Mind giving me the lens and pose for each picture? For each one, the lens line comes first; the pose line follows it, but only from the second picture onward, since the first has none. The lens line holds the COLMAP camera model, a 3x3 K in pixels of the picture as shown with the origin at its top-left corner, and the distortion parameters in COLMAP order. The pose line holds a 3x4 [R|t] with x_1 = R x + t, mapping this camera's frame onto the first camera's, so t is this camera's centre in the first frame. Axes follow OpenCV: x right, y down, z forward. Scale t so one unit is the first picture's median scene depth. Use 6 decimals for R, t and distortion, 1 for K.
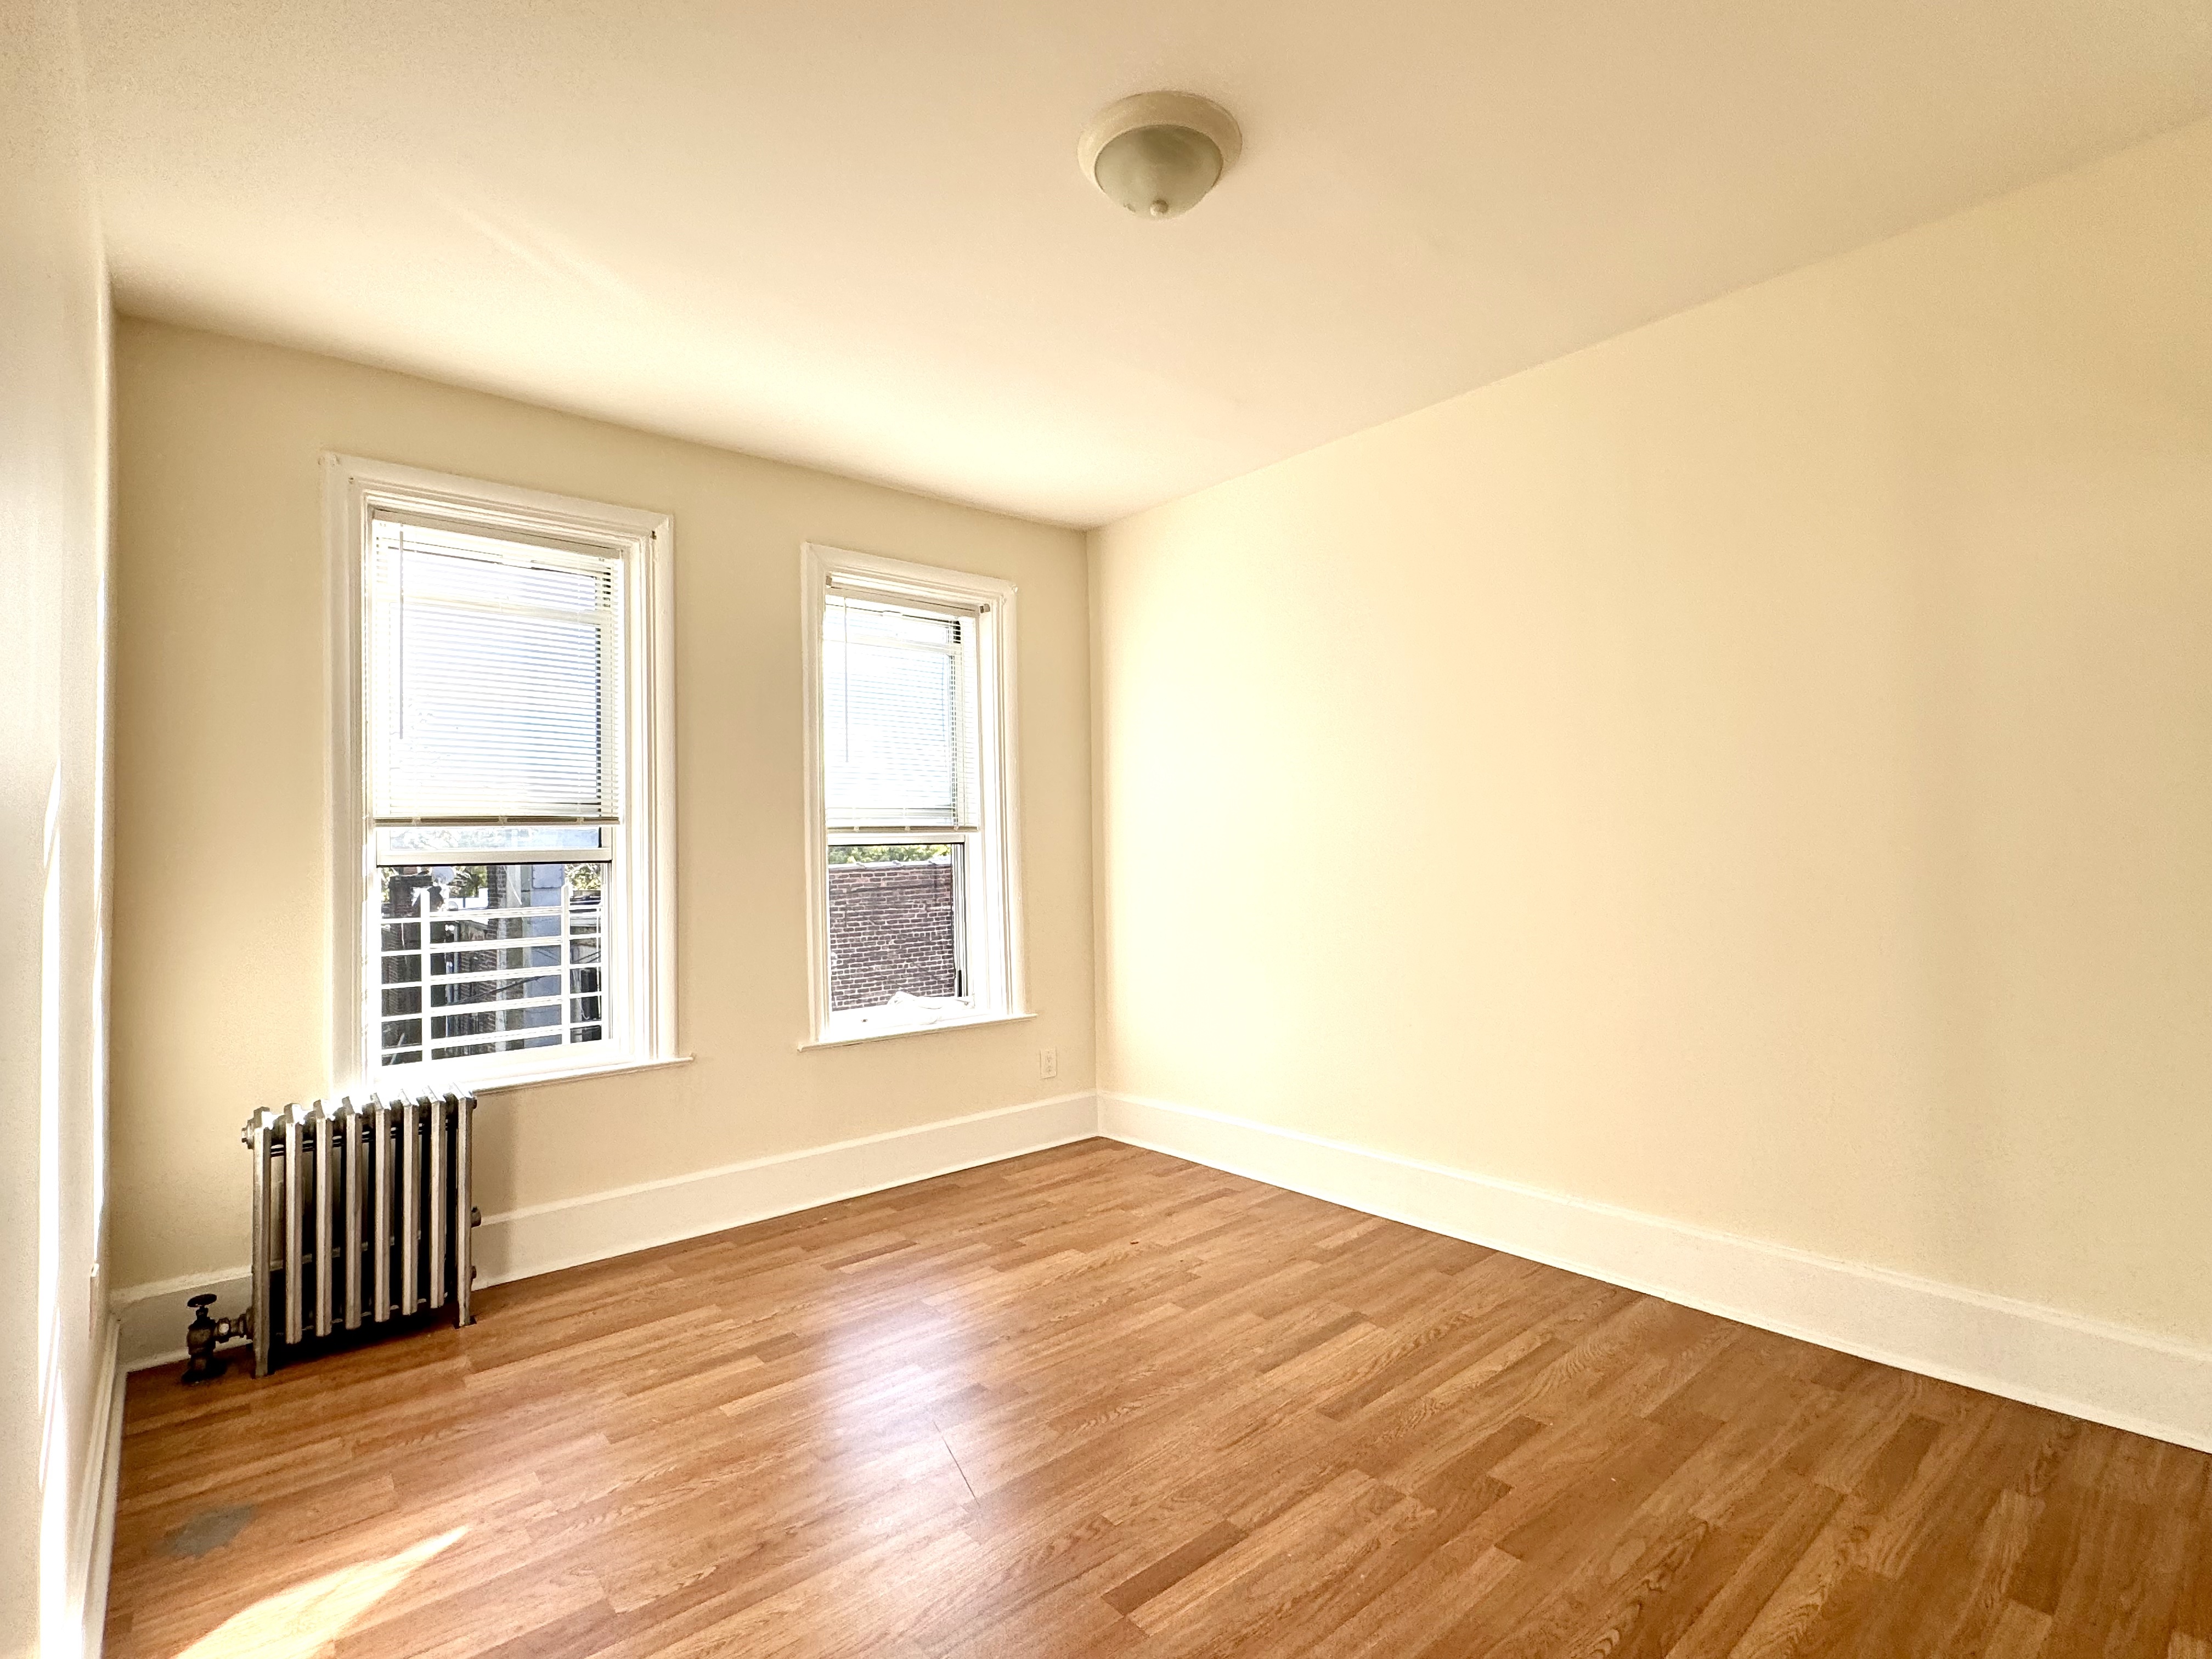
lens RADIAL K [[1073.3, 0, 1099.5], [0, 1073.3, 824.6], [0, 0, 1]] dist [-0.002390, -0.000529]
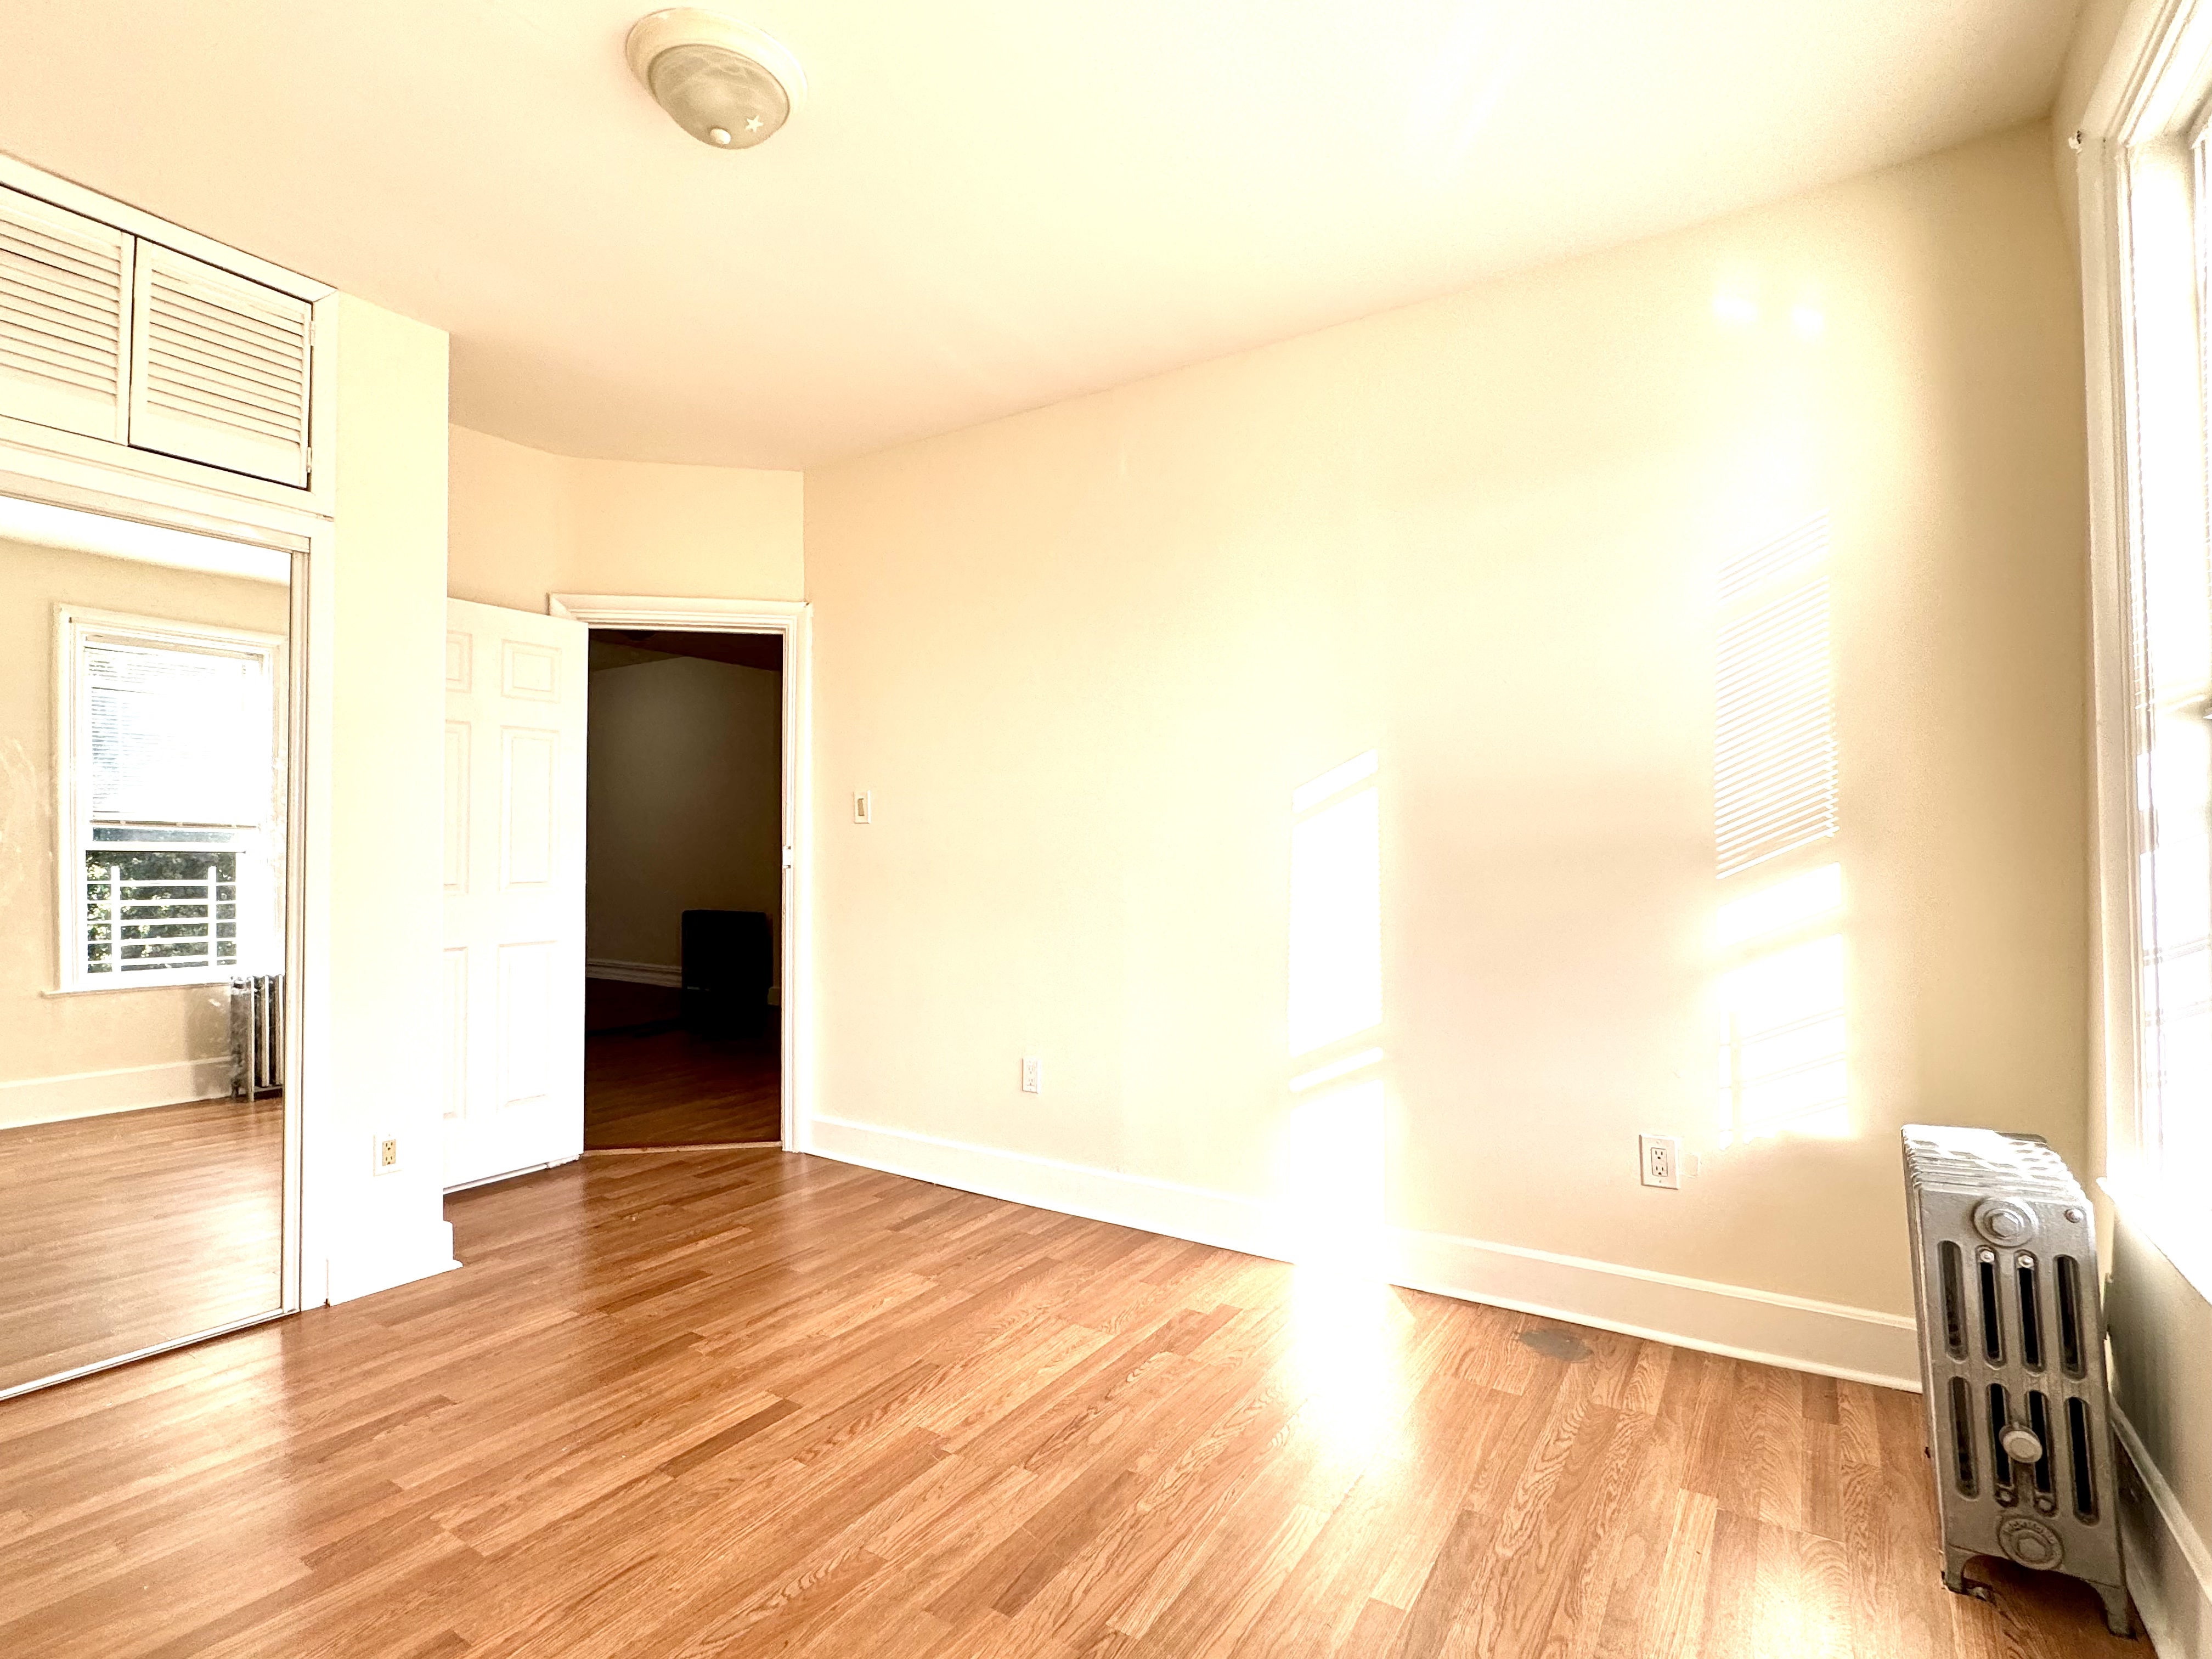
lens RADIAL K [[1073.3, 0, 1104.9], [0, 1073.3, 824.5], [0, 0, 1]] dist [-0.002390, -0.000529]
pose [[-0.957413, 0.015935, -0.288282, 0.012122], [0.028265, 0.998853, -0.038658, 0.085441], [0.287336, -0.045160, -0.956765, 1.890929]]
